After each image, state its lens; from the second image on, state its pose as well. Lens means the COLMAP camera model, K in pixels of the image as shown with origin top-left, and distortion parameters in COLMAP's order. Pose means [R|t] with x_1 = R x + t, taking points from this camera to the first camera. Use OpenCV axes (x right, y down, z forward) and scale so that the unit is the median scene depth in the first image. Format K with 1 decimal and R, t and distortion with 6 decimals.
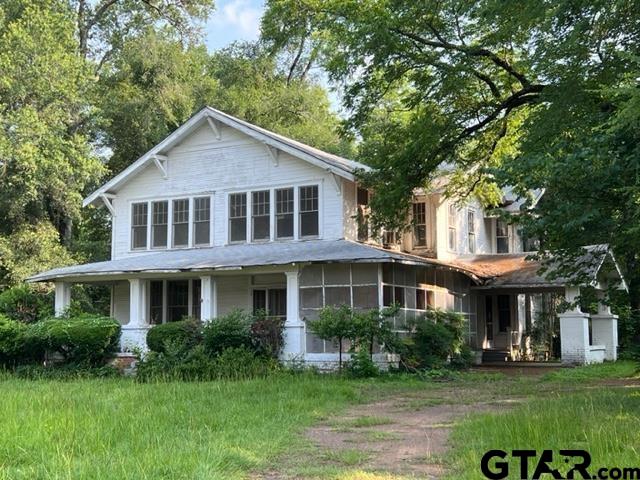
lens RADIAL K [[894.6, 0, 320.0], [0, 894.6, 240.0], [0, 0, 1]] dist [0.001552, 0.001039]
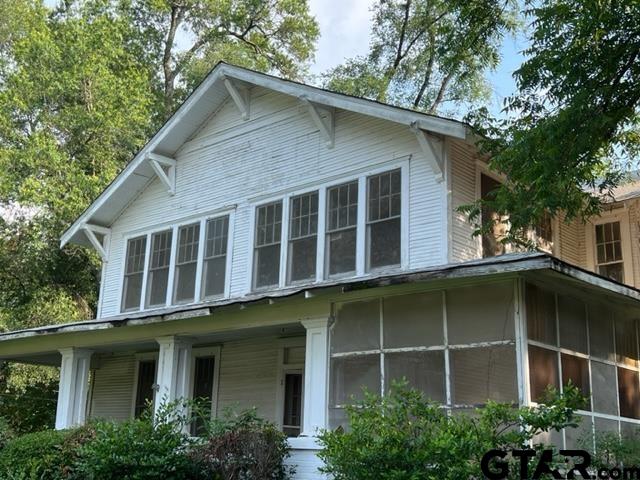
lens RADIAL K [[781.8, 0, 320.0], [0, 781.8, 240.0], [0, 0, 1]] dist [0.076241, -0.006090]
pose [[0.976705, -0.019259, -0.213722, 0.045948], [-0.014856, 0.987506, -0.156877, 0.049047], [0.214073, 0.156398, 0.964216, 0.534018]]
